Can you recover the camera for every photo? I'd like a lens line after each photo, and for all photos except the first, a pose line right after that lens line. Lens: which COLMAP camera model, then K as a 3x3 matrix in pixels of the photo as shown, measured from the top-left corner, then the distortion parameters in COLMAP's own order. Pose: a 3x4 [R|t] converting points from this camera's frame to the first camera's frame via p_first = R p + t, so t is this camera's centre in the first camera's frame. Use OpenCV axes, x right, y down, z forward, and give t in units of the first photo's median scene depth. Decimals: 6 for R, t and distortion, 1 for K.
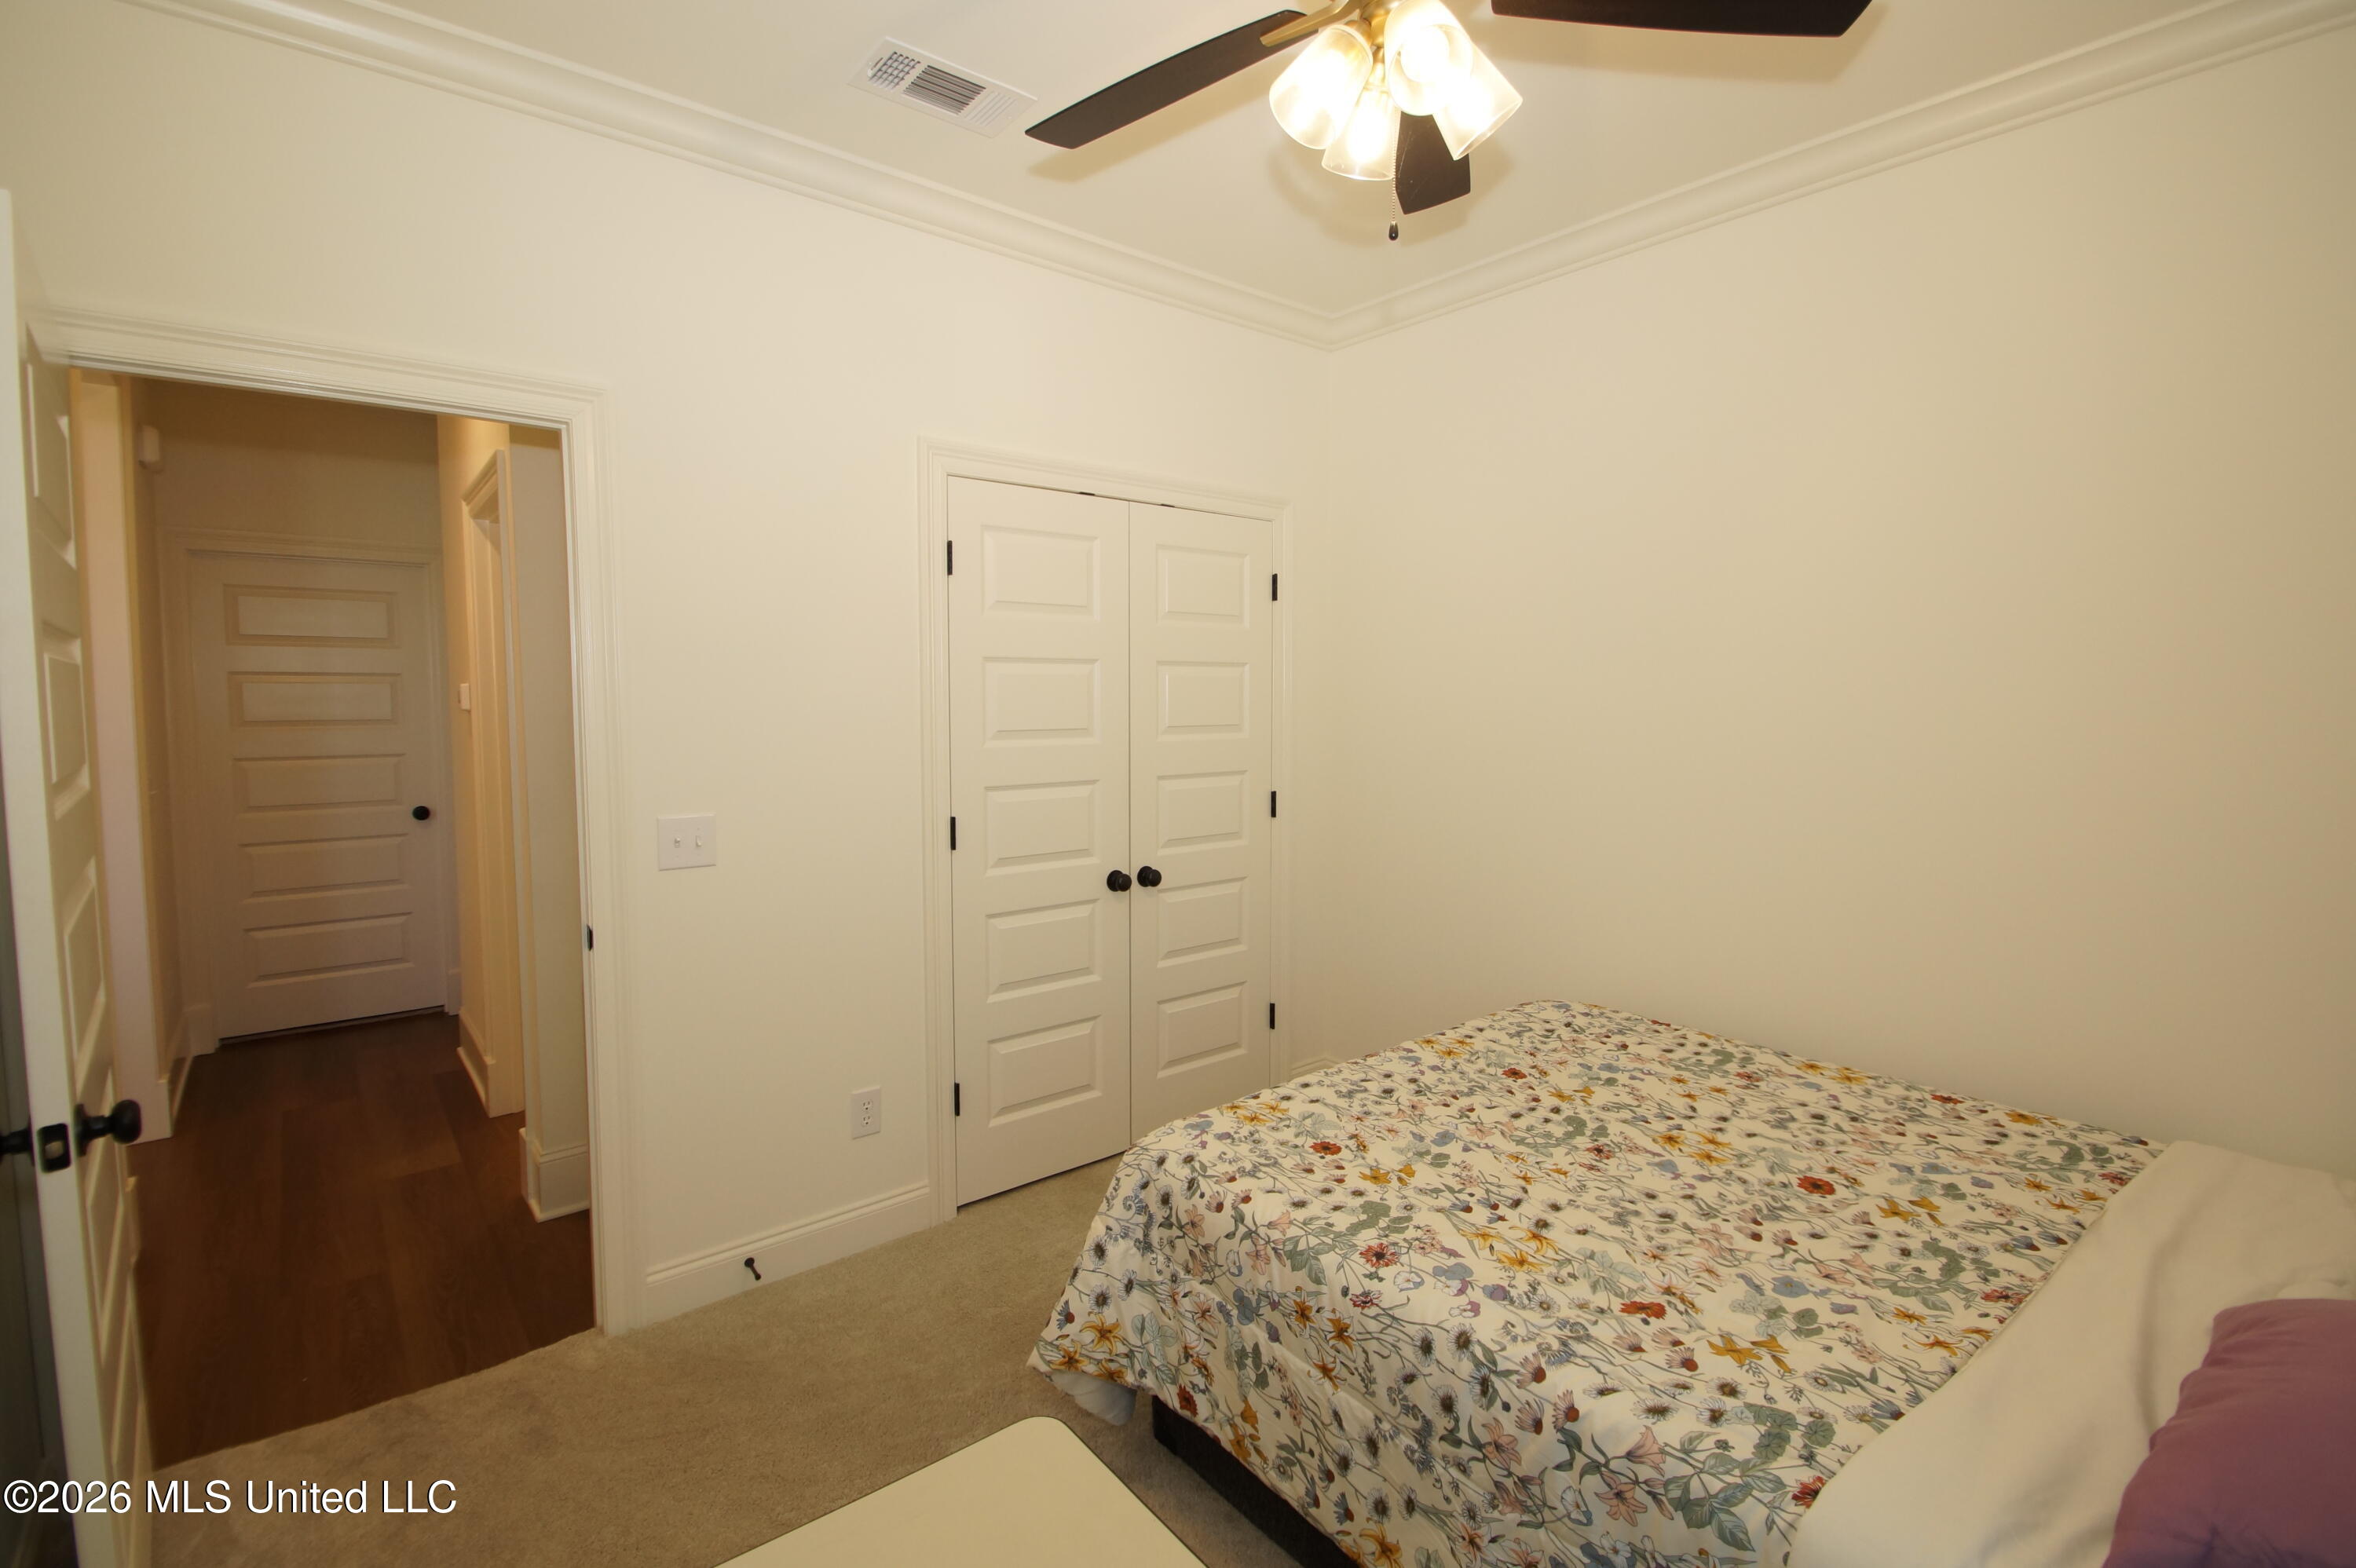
lens RADIAL K [[1058.0, 0, 1171.4], [0, 1058.0, 764.9], [0, 0, 1]] dist [0.003577, -0.012144]
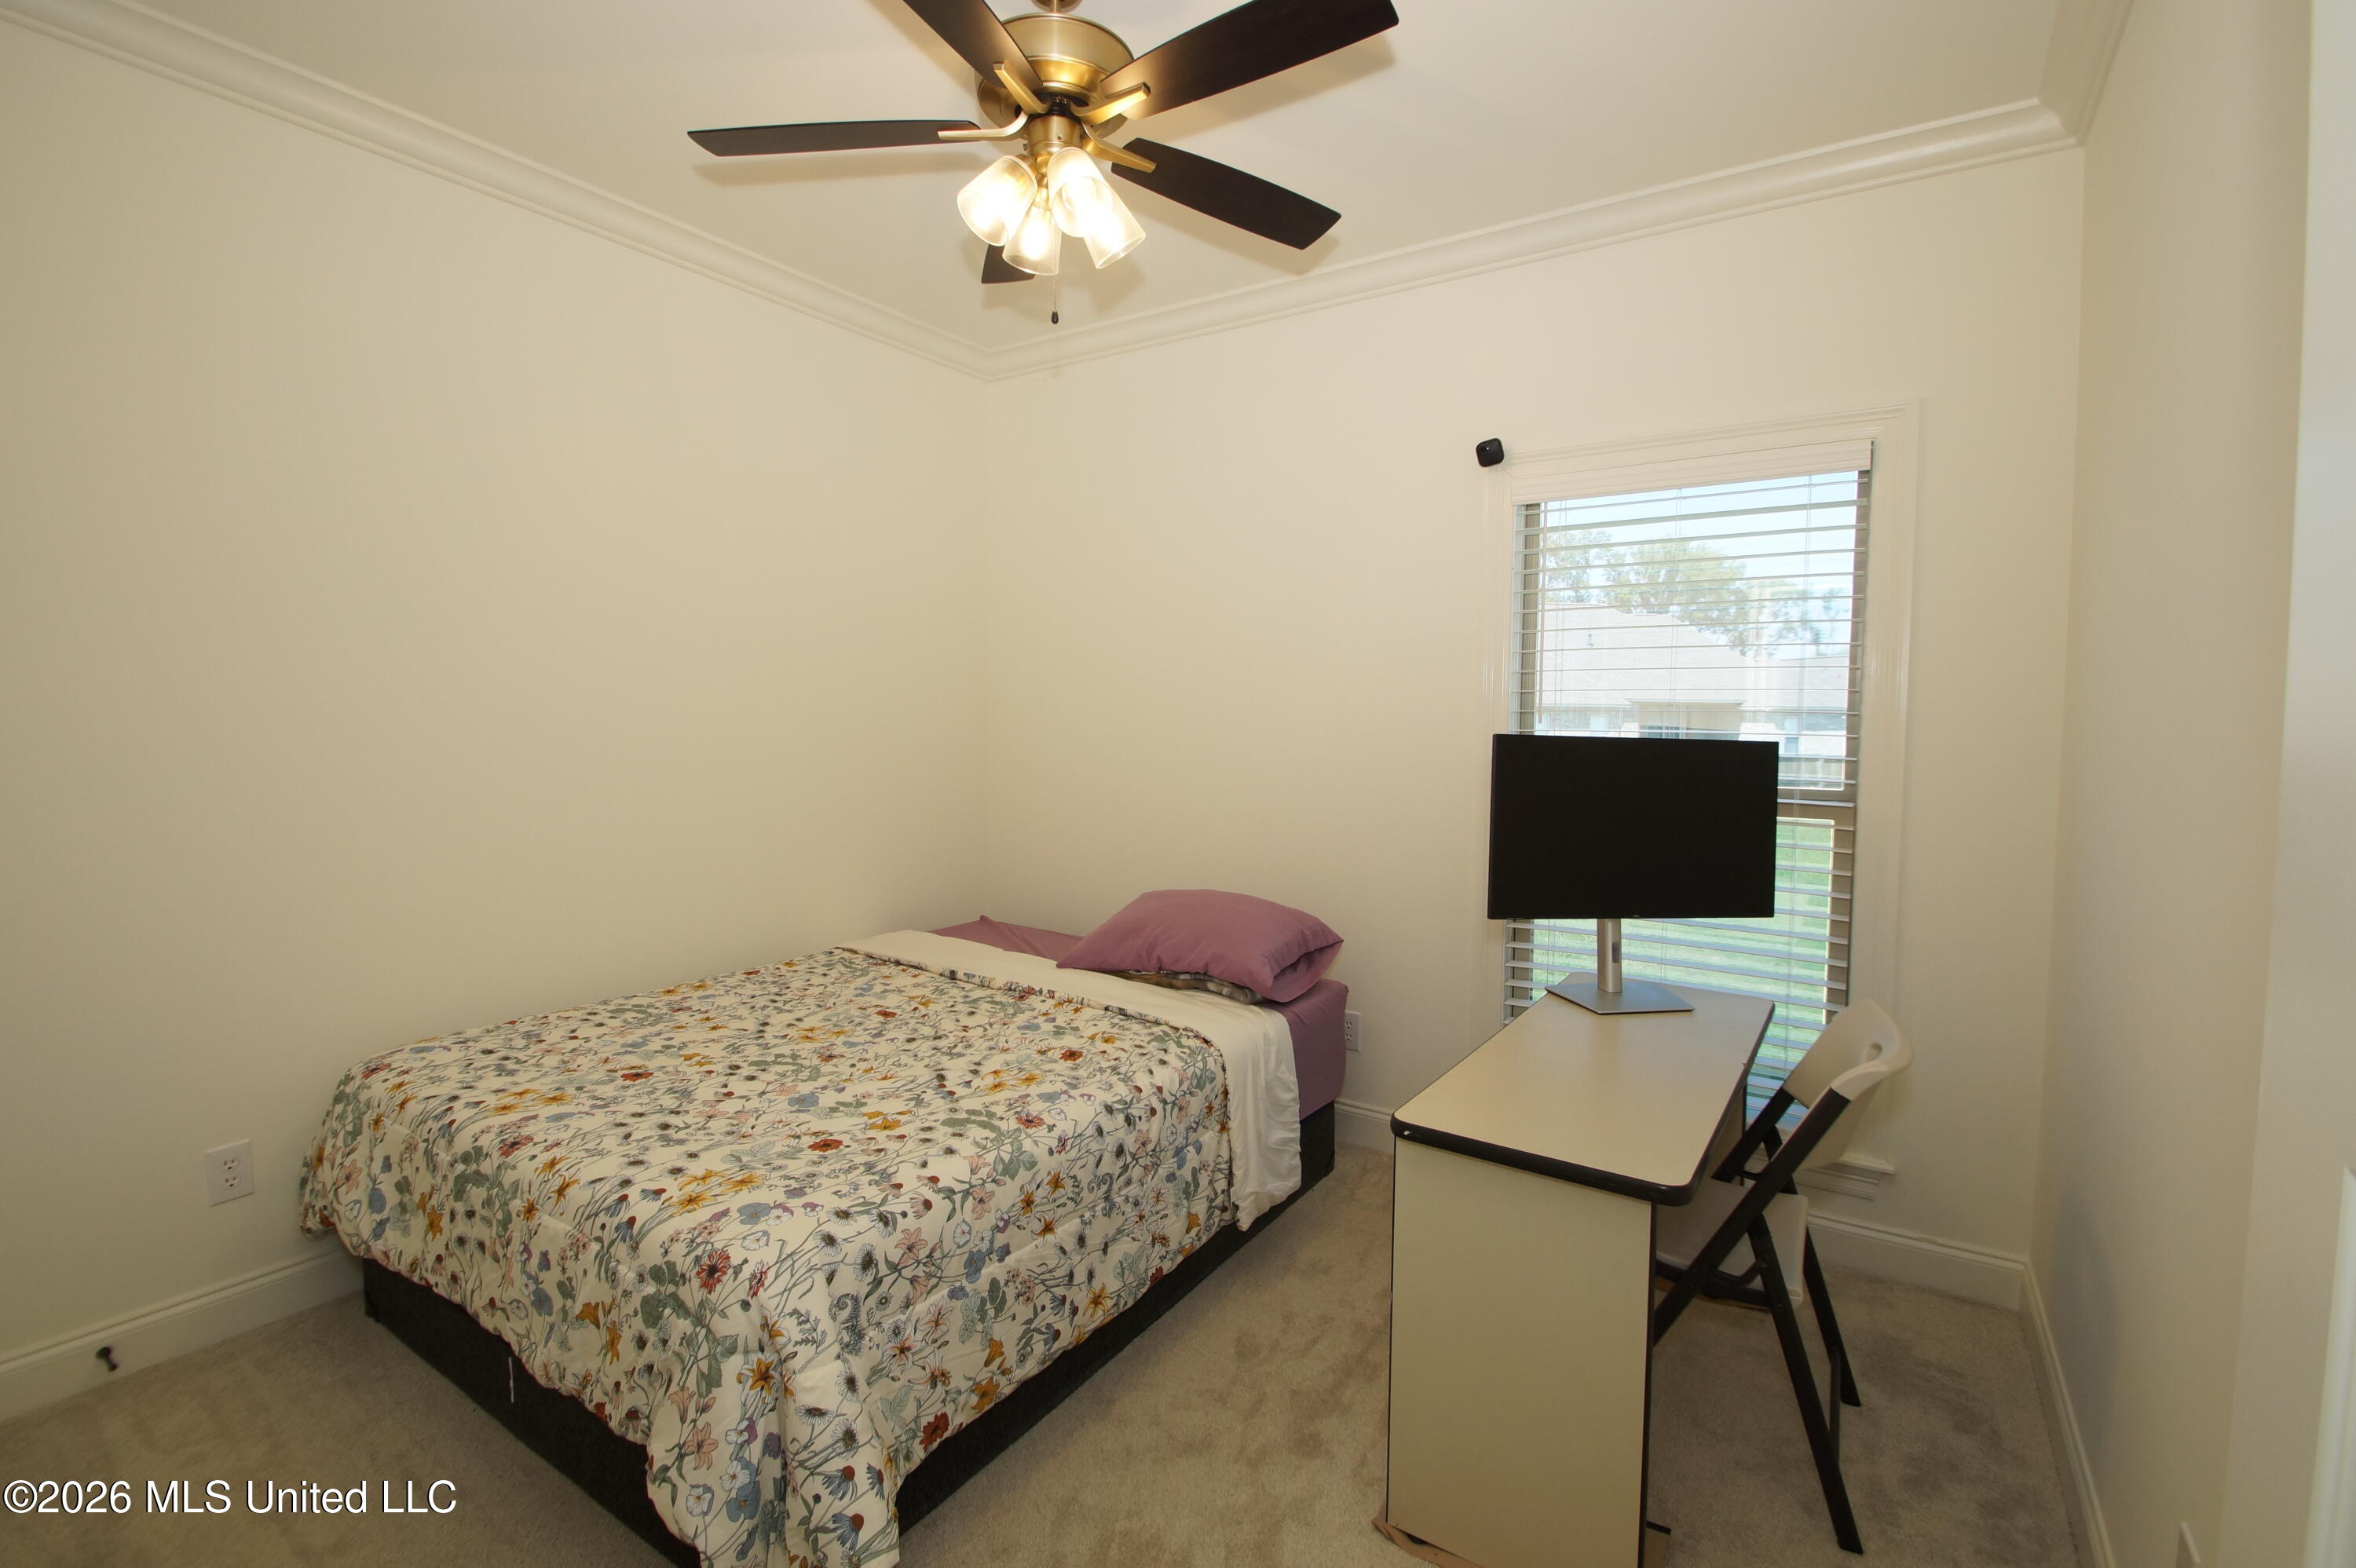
lens RADIAL K [[1058.0, 0, 1171.4], [0, 1058.0, 764.9], [0, 0, 1]] dist [0.003577, -0.012144]
pose [[-0.296214, -0.051836, 0.953714, -0.905239], [0.056899, 0.995795, 0.071796, -0.029789], [-0.953425, 0.075532, -0.292019, 1.042321]]
